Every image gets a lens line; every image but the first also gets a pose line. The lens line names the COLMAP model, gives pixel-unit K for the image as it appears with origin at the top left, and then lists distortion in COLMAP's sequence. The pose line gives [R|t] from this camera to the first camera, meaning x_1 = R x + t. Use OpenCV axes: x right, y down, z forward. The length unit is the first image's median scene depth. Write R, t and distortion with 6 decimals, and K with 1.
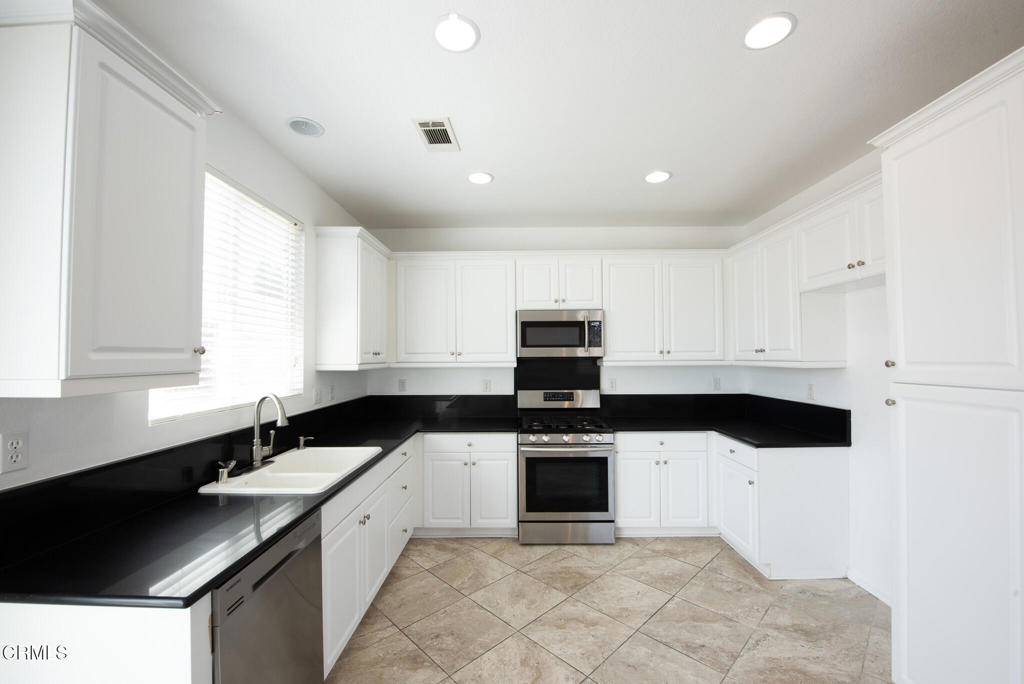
lens RADIAL K [[421.7, 0, 524.5], [0, 421.7, 347.5], [0, 0, 1]] dist [-0.013203, -0.002413]
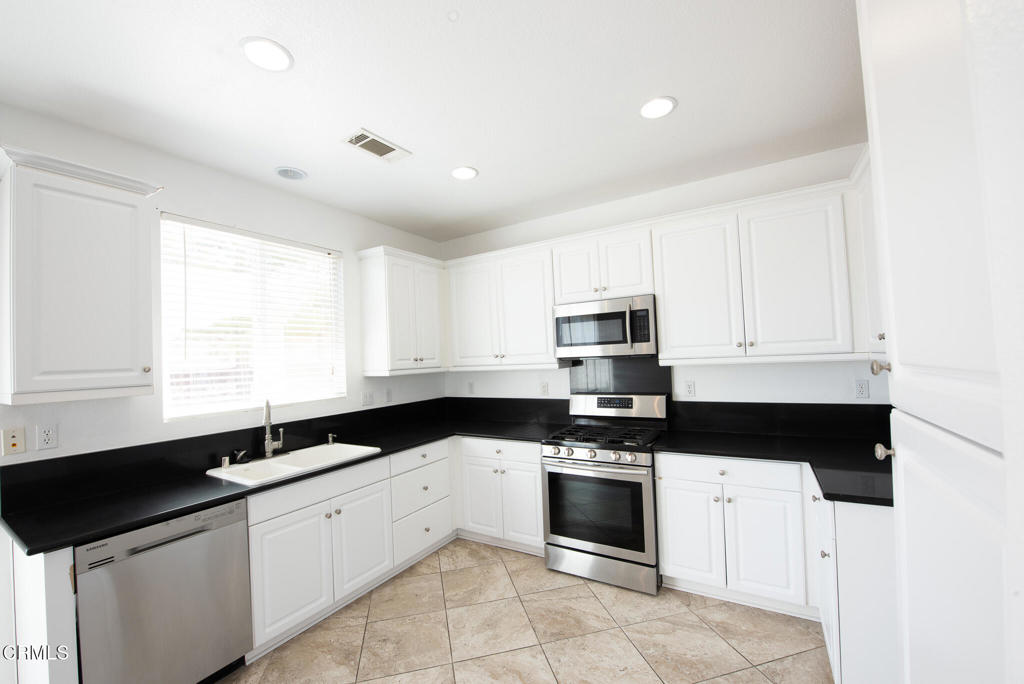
lens RADIAL K [[421.7, 0, 512.2], [0, 421.7, 347.8], [0, 0, 1]] dist [-0.013203, -0.002413]
pose [[0.848495, -0.044004, -0.527370, 0.432597], [0.049313, 0.998775, -0.003997, 0.000793], [0.526900, -0.022615, 0.849626, 0.221508]]
